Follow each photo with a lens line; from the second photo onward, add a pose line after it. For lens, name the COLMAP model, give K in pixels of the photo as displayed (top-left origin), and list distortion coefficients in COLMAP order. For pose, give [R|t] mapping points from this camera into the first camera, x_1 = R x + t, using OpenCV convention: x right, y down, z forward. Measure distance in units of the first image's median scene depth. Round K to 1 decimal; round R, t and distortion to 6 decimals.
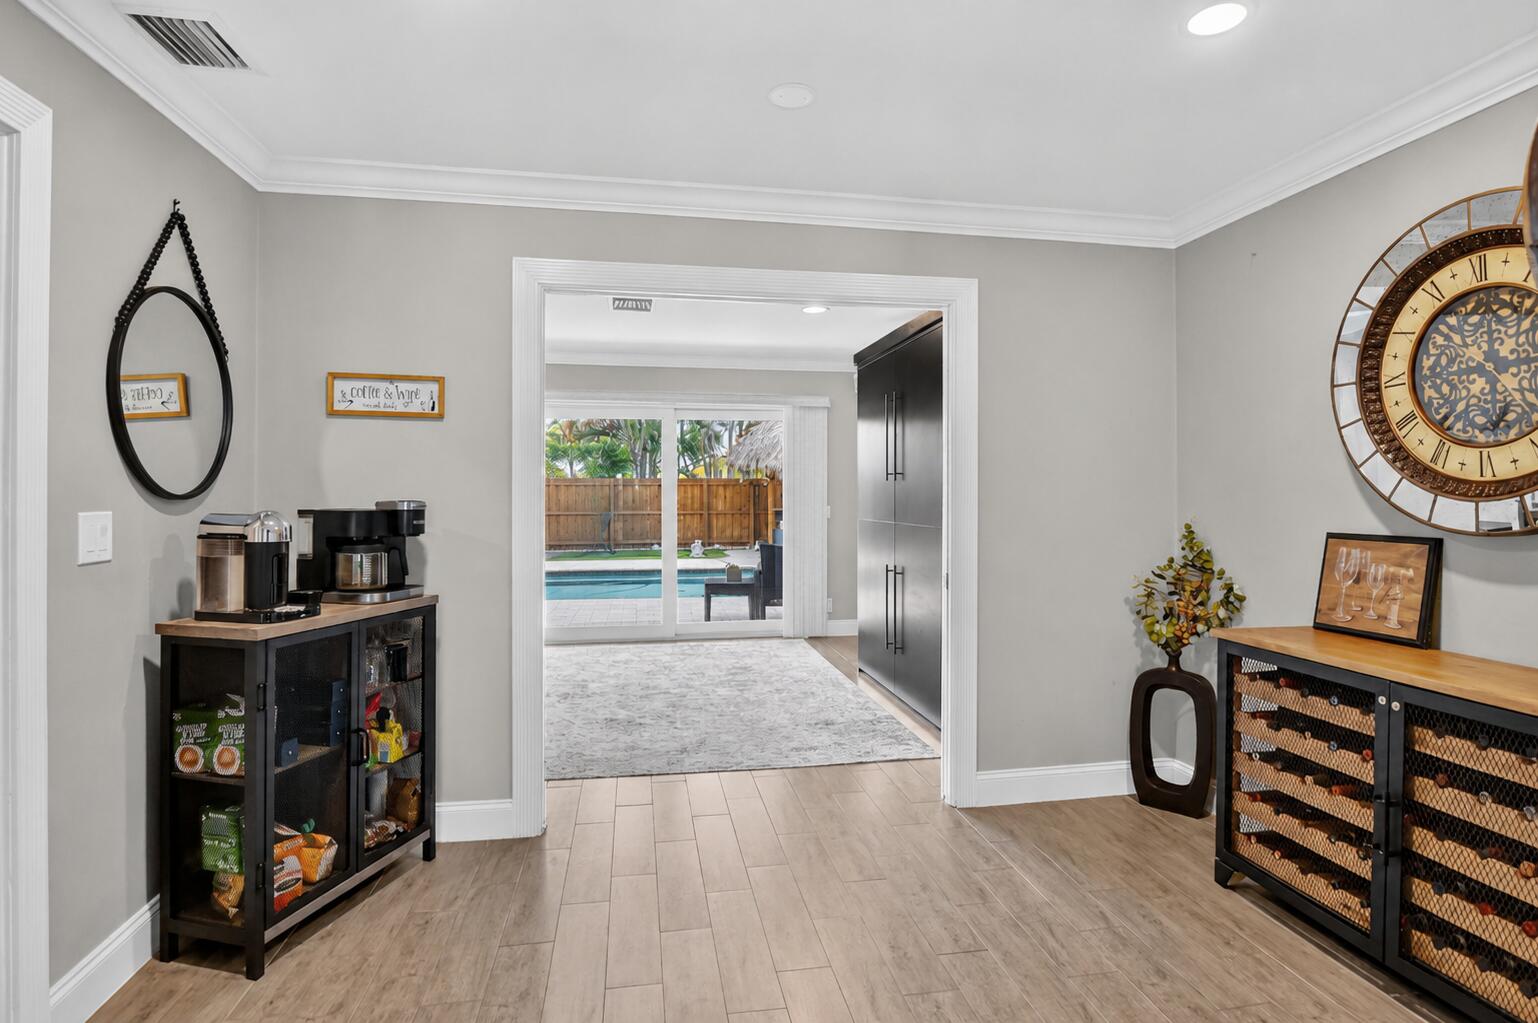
lens RADIAL K [[781.3, 0, 768.9], [0, 781.3, 499.8], [0, 0, 1]] dist [-0.022508, 0.002469]
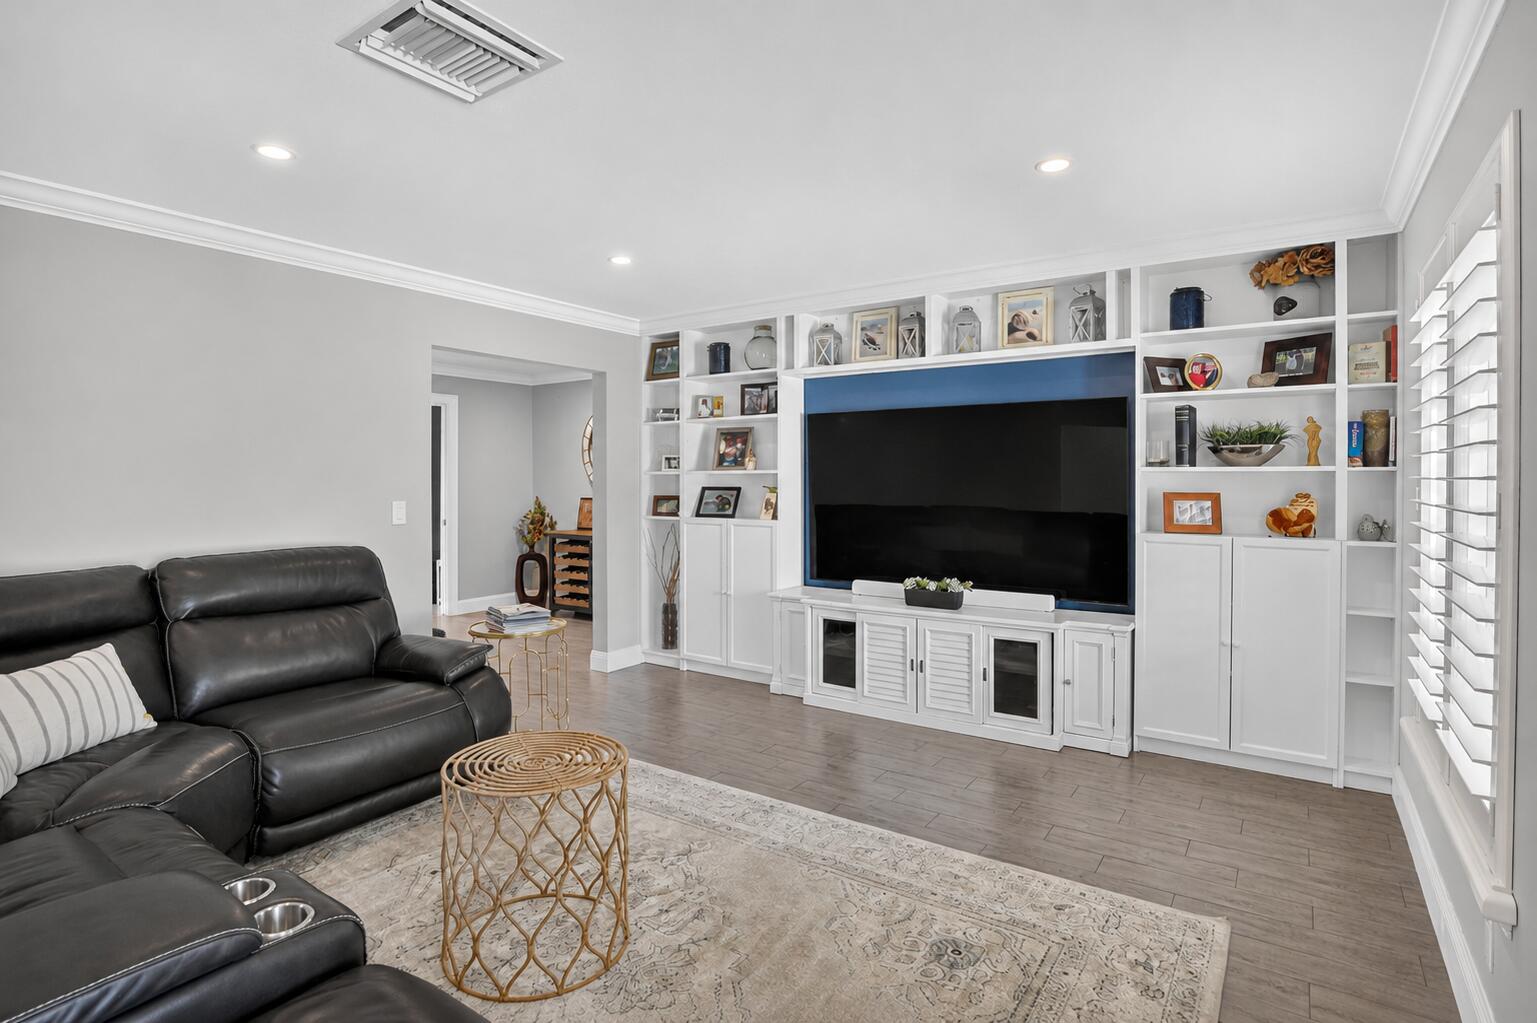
lens RADIAL K [[780.8, 0, 767.6], [0, 780.8, 502.9], [0, 0, 1]] dist [-0.022508, 0.002469]
pose [[0.692306, -0.011307, 0.721516, -0.738000], [0.004939, 0.999928, 0.010930, 0.037242], [-0.721588, -0.004003, 0.692312, -1.243087]]
